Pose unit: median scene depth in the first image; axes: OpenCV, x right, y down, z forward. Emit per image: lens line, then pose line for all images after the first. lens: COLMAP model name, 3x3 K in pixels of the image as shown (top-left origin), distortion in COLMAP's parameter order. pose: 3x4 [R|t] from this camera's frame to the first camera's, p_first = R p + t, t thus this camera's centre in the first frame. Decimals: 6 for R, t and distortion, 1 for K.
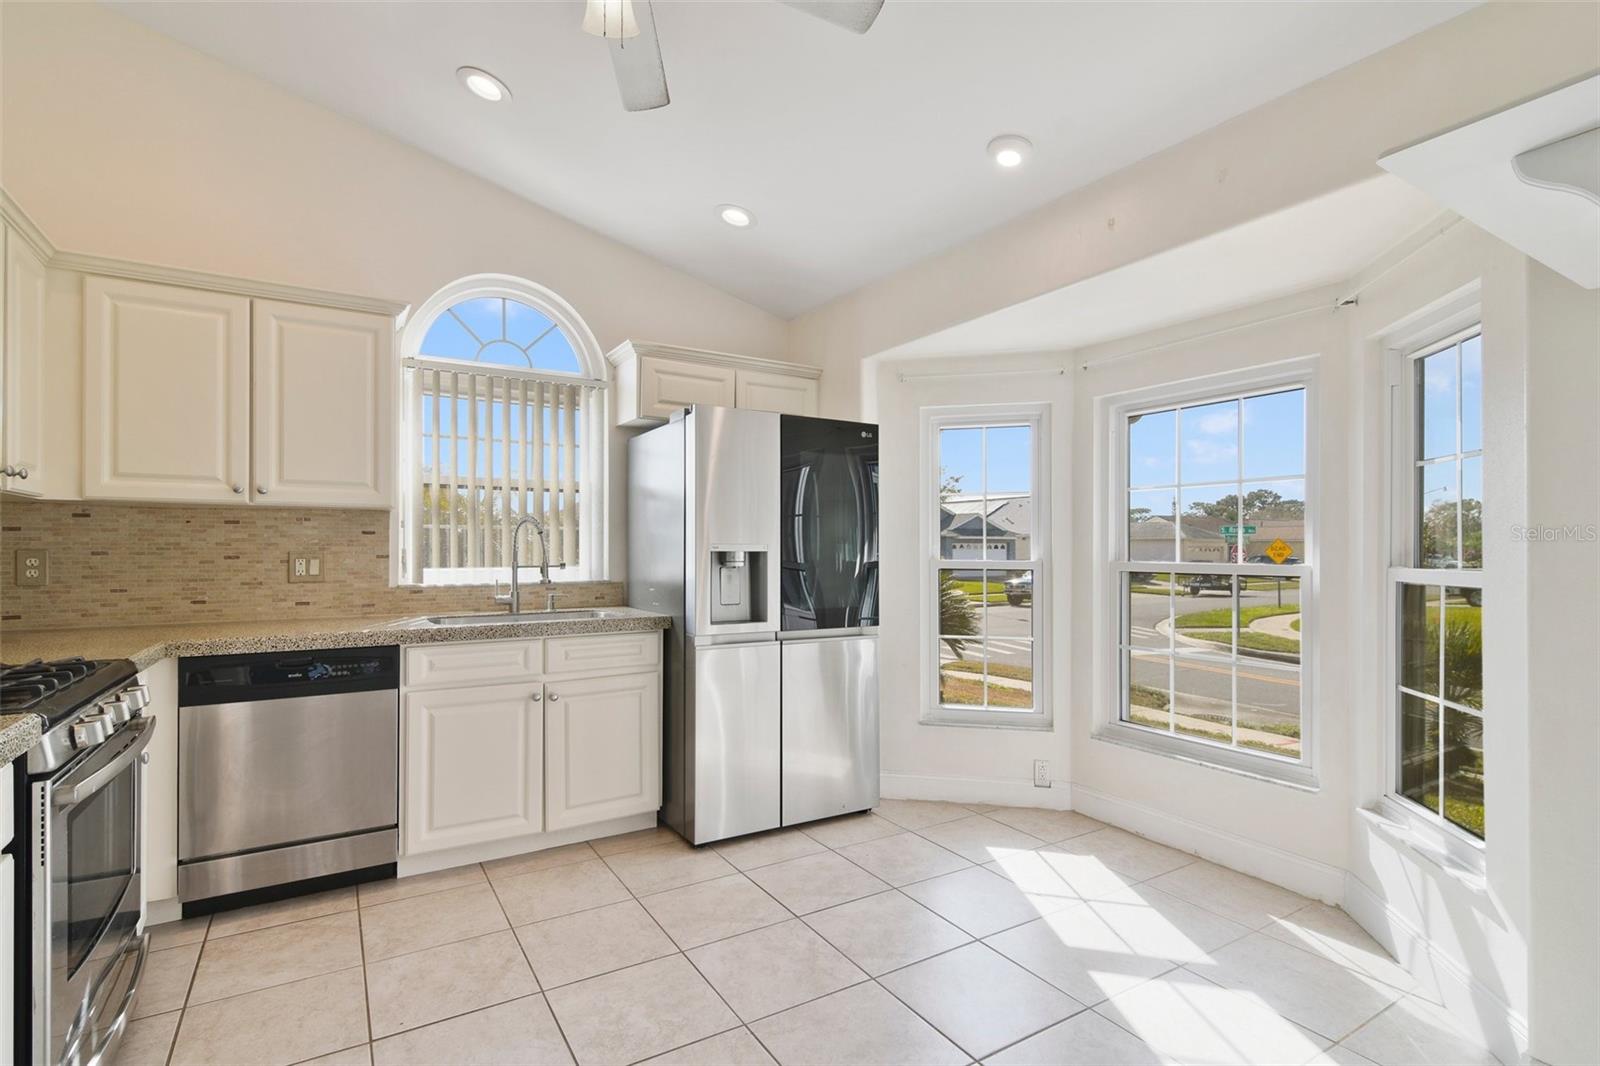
lens RADIAL K [[764.7, 0, 799.8], [0, 764.7, 547.6], [0, 0, 1]] dist [0.016573, -0.000576]
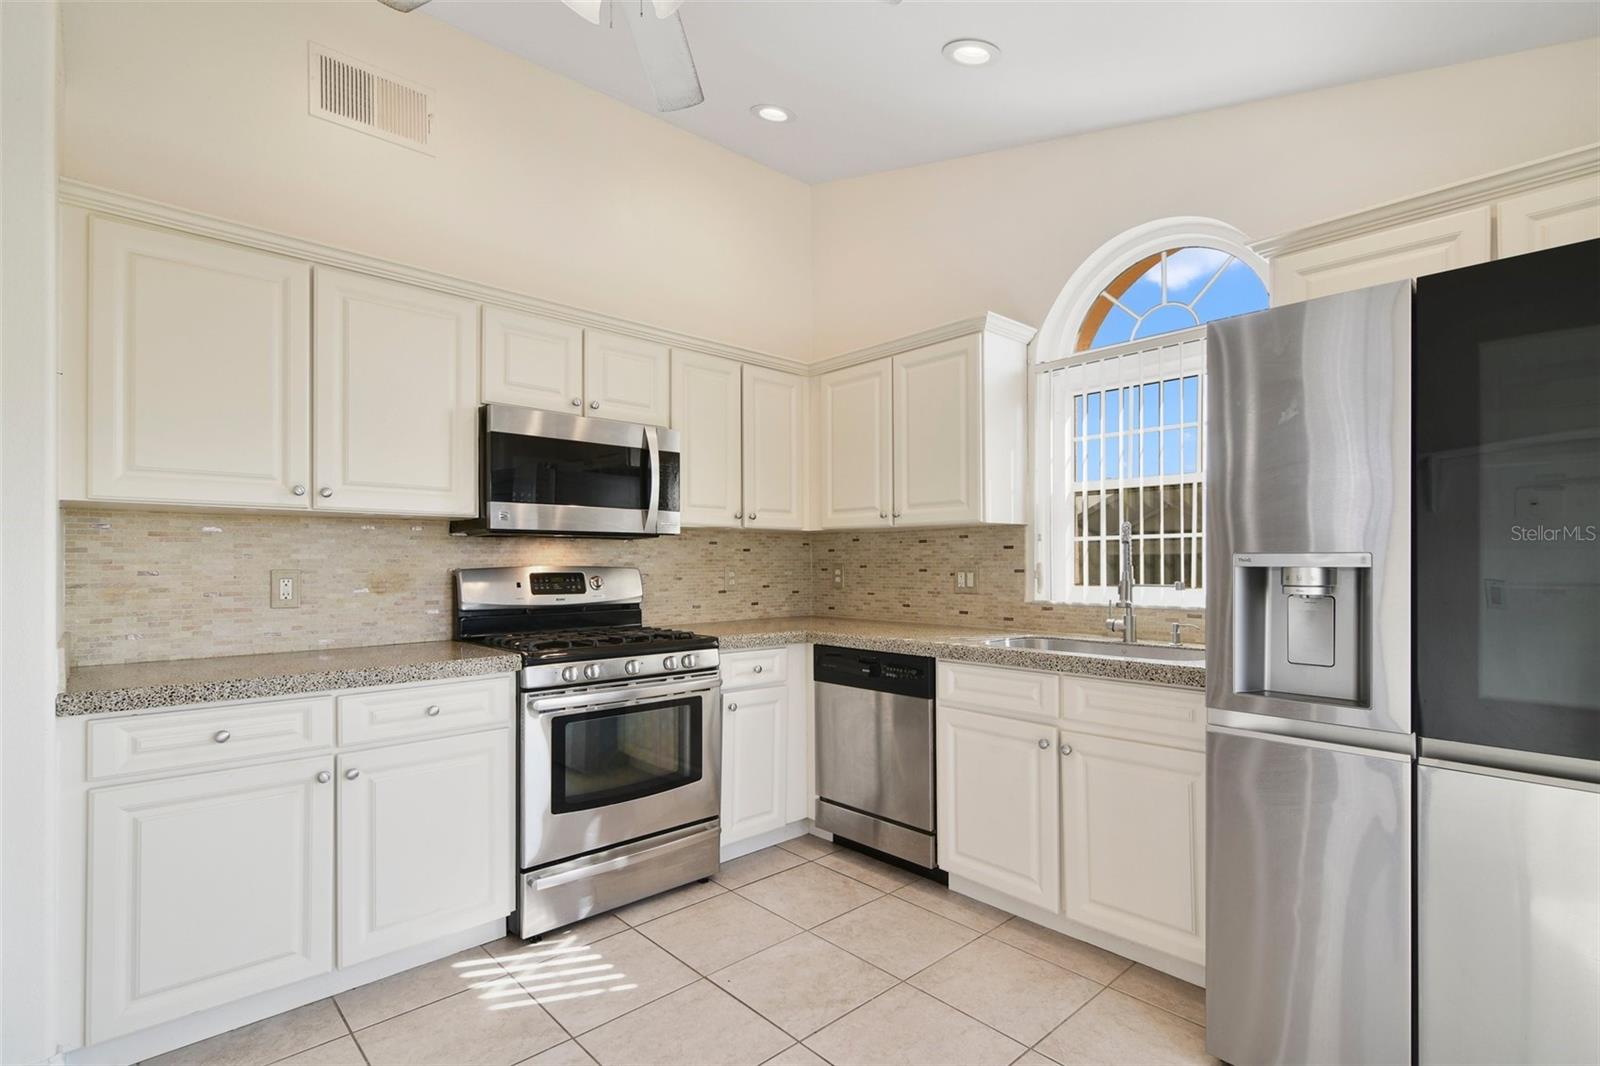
lens RADIAL K [[762.2, 0, 802.0], [0, 762.2, 558.1], [0, 0, 1]] dist [0.003990, -0.000432]
pose [[0.193100, -0.007552, -0.981150, 0.383626], [0.004422, 0.999967, -0.006827, 0.000784], [0.981169, -0.003021, 0.193127, 0.556344]]
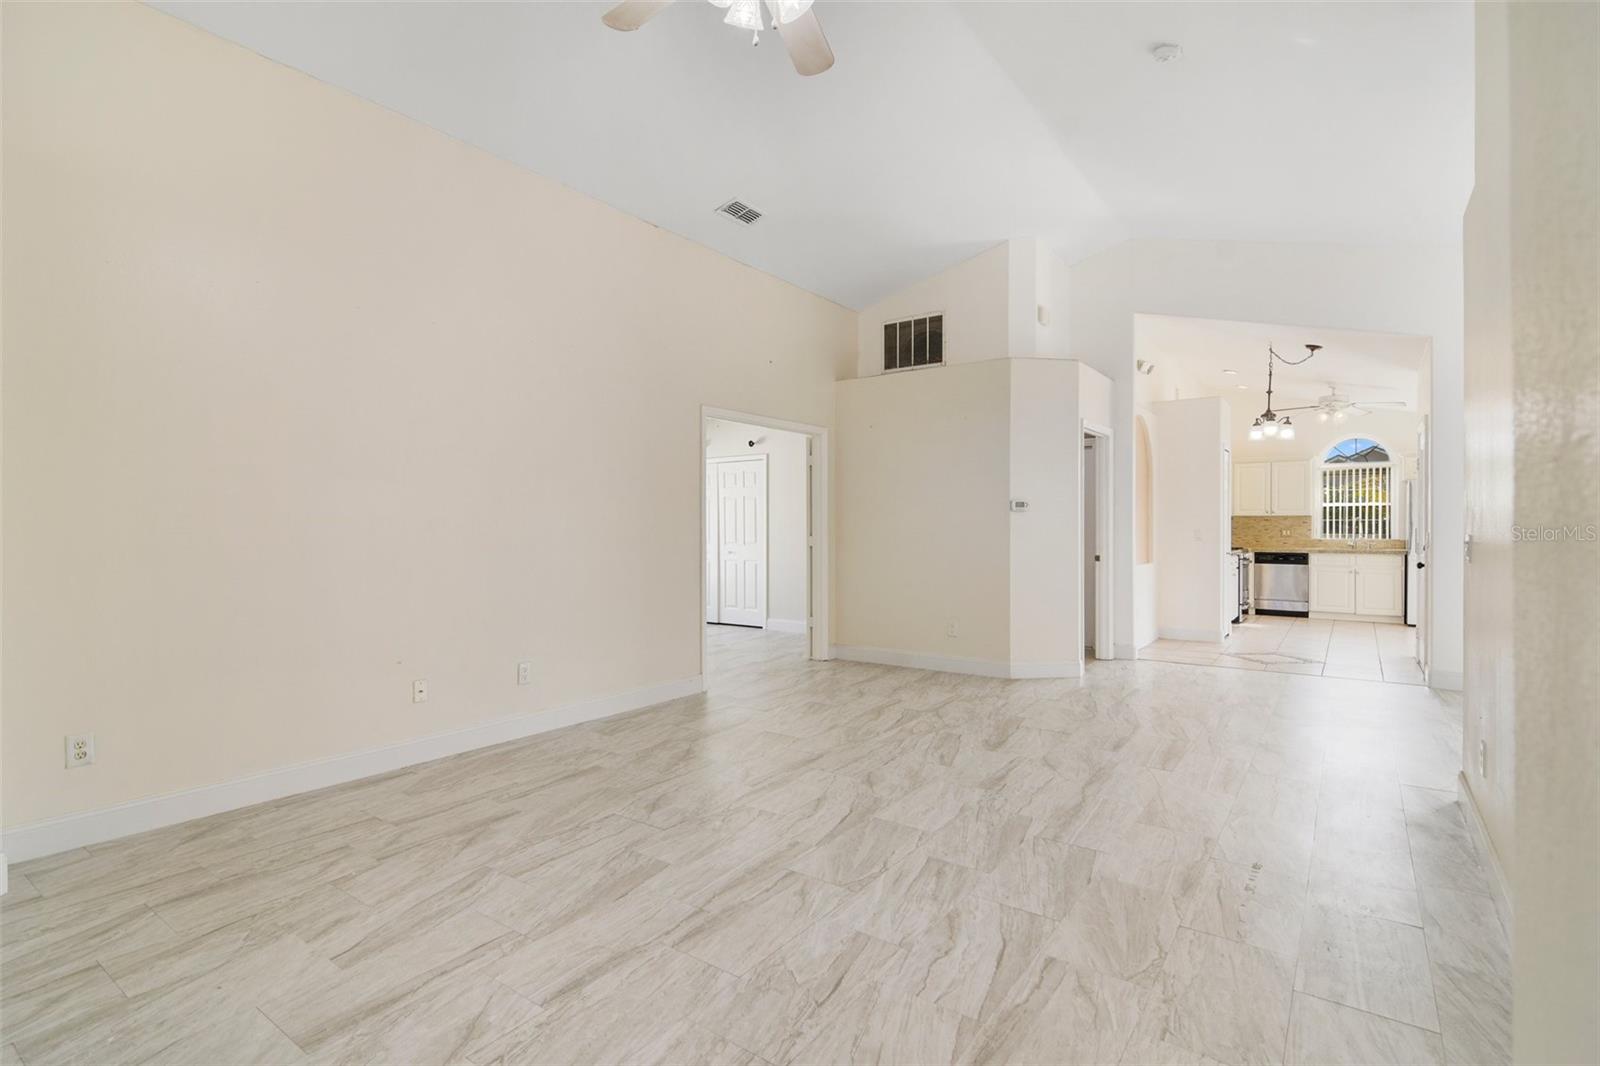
lens RADIAL K [[766.6, 0, 800.5], [0, 766.6, 529.2], [0, 0, 1]] dist [0.009379, -0.001312]
pose [[0.377133, 0.001493, -0.926158, 1.761723], [-0.000289, 0.999999, 0.001494, 0.005266], [0.926159, -0.000296, 0.377133, -2.358927]]
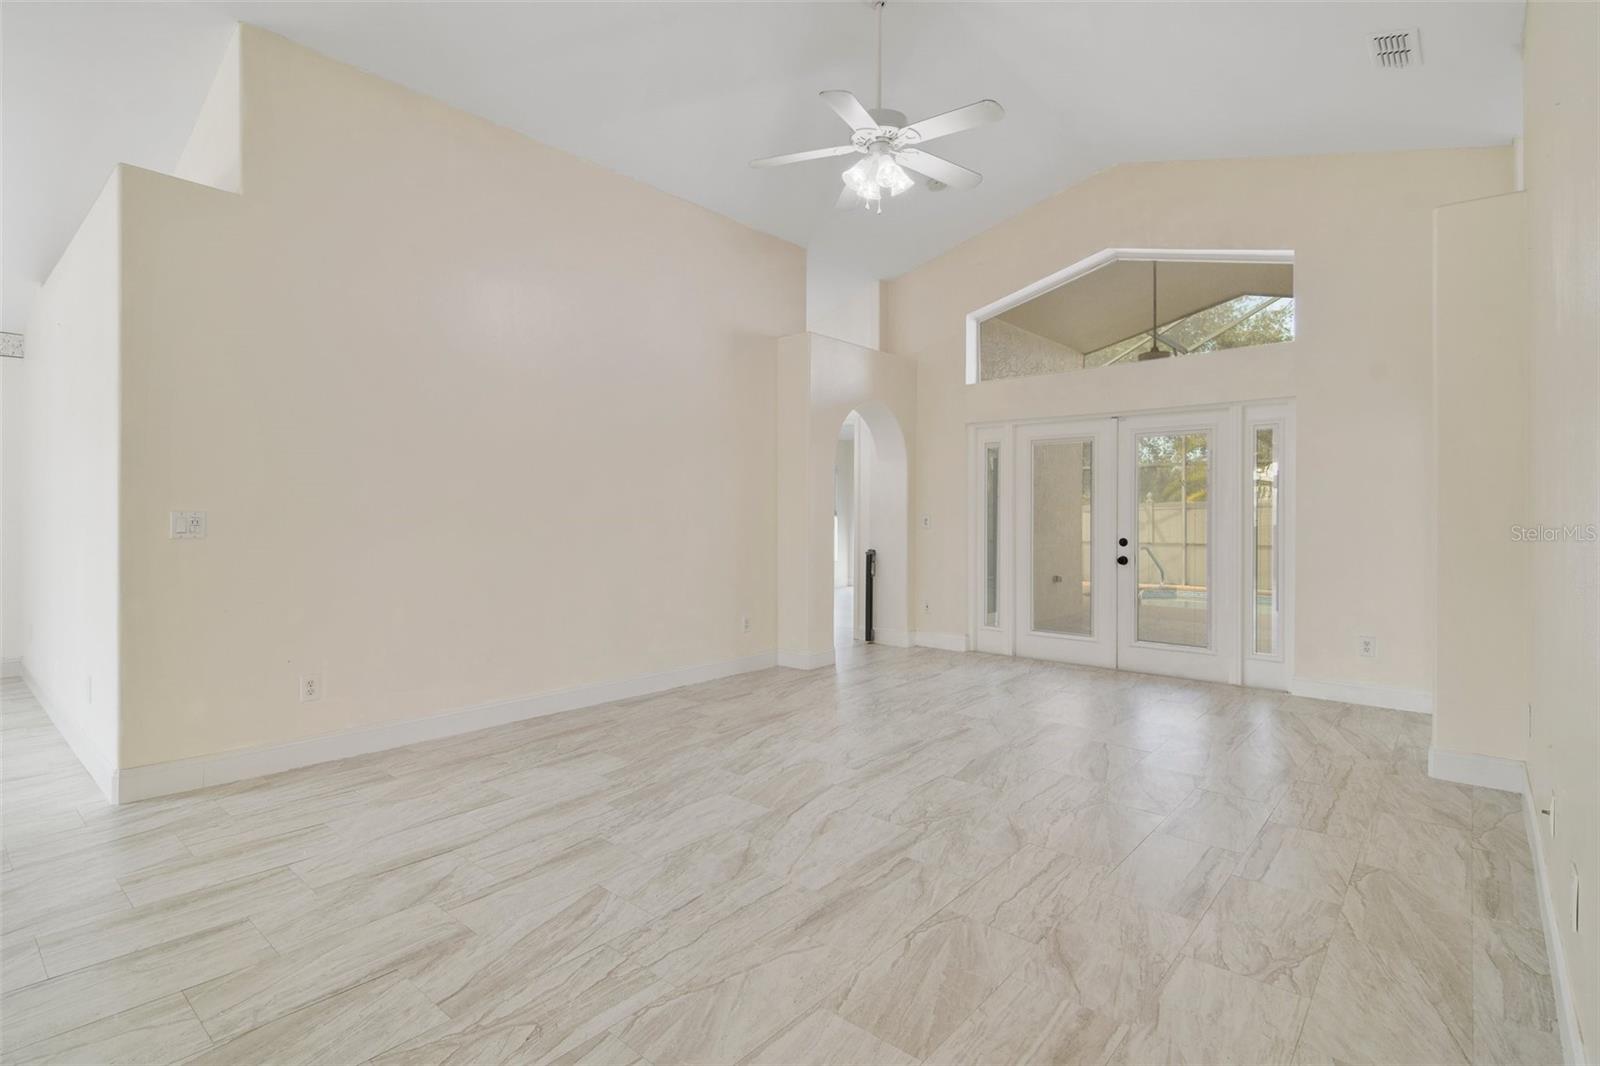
lens RADIAL K [[773.3, 0, 806.1], [0, 773.3, 514.5], [0, 0, 1]] dist [0.011897, -0.001555]
pose [[-0.299698, -0.001931, 0.954032, -0.135221], [-0.003174, 0.999994, 0.001027, 0.013775], [-0.954029, -0.002720, -0.299702, -1.619399]]
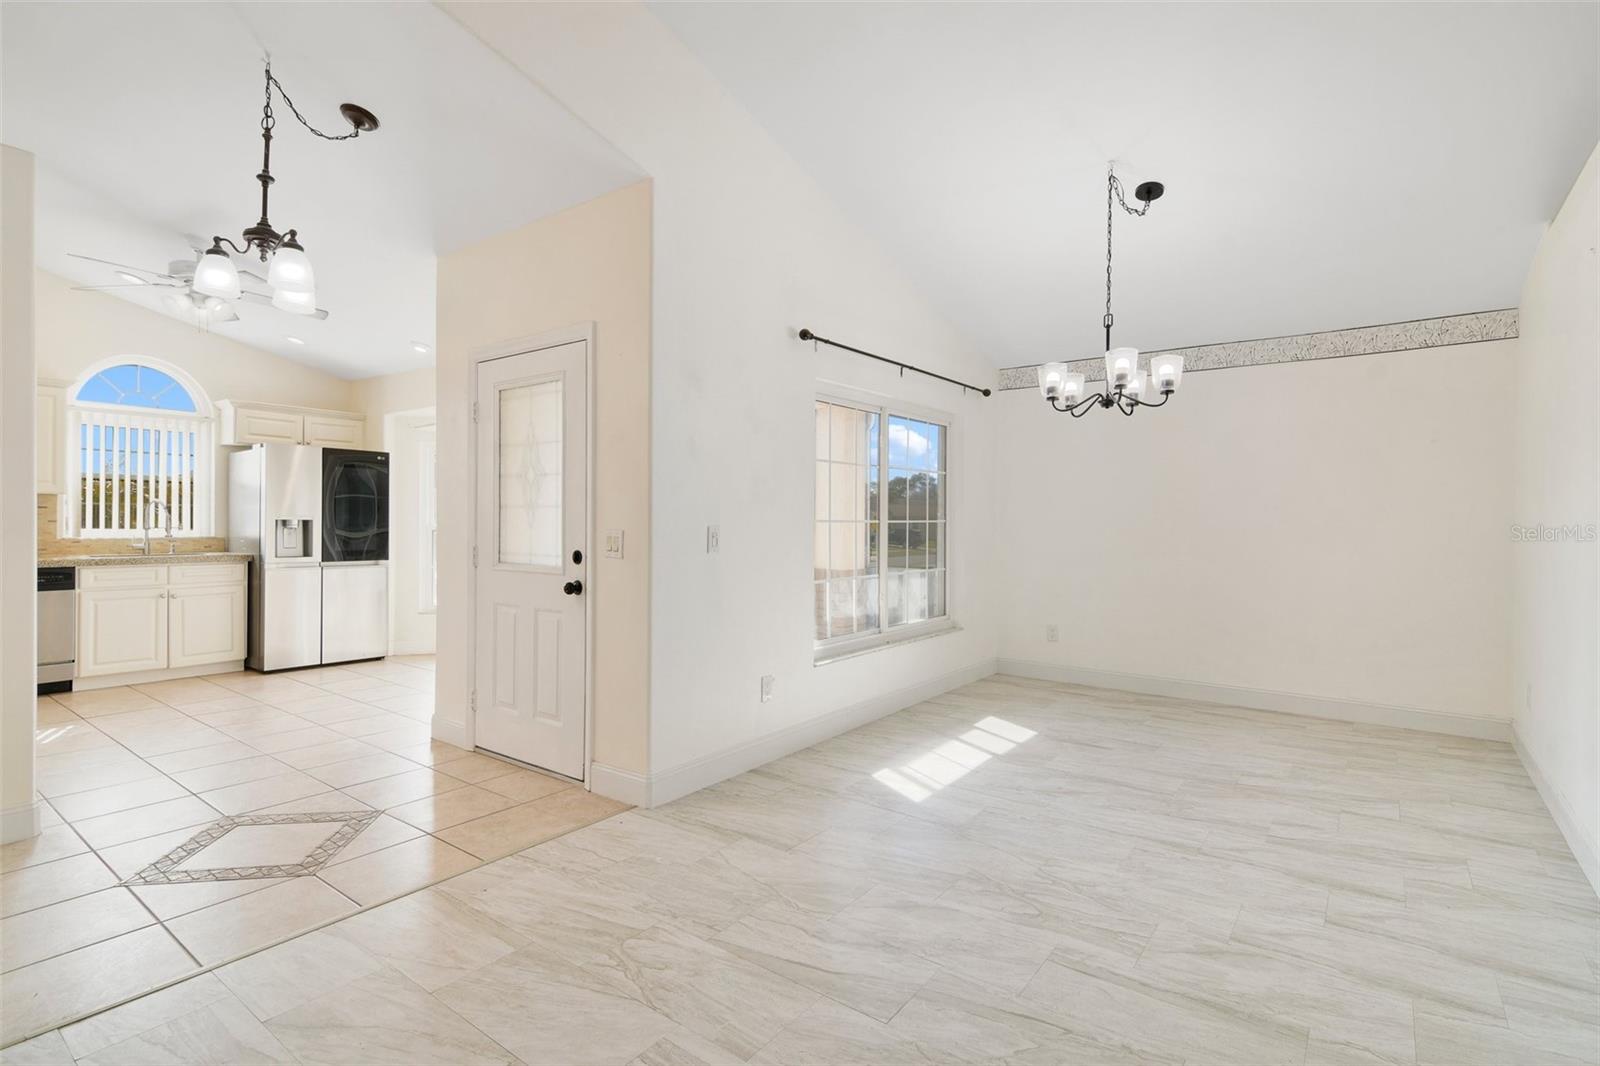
lens RADIAL K [[766.6, 0, 800.5], [0, 766.6, 529.2], [0, 0, 1]] dist [0.009379, -0.001312]
pose [[0.932324, 0.002057, 0.361619, 0.412160], [-0.005998, 0.999934, 0.009775, 0.002318], [-0.361575, -0.011282, 0.932275, -1.272809]]
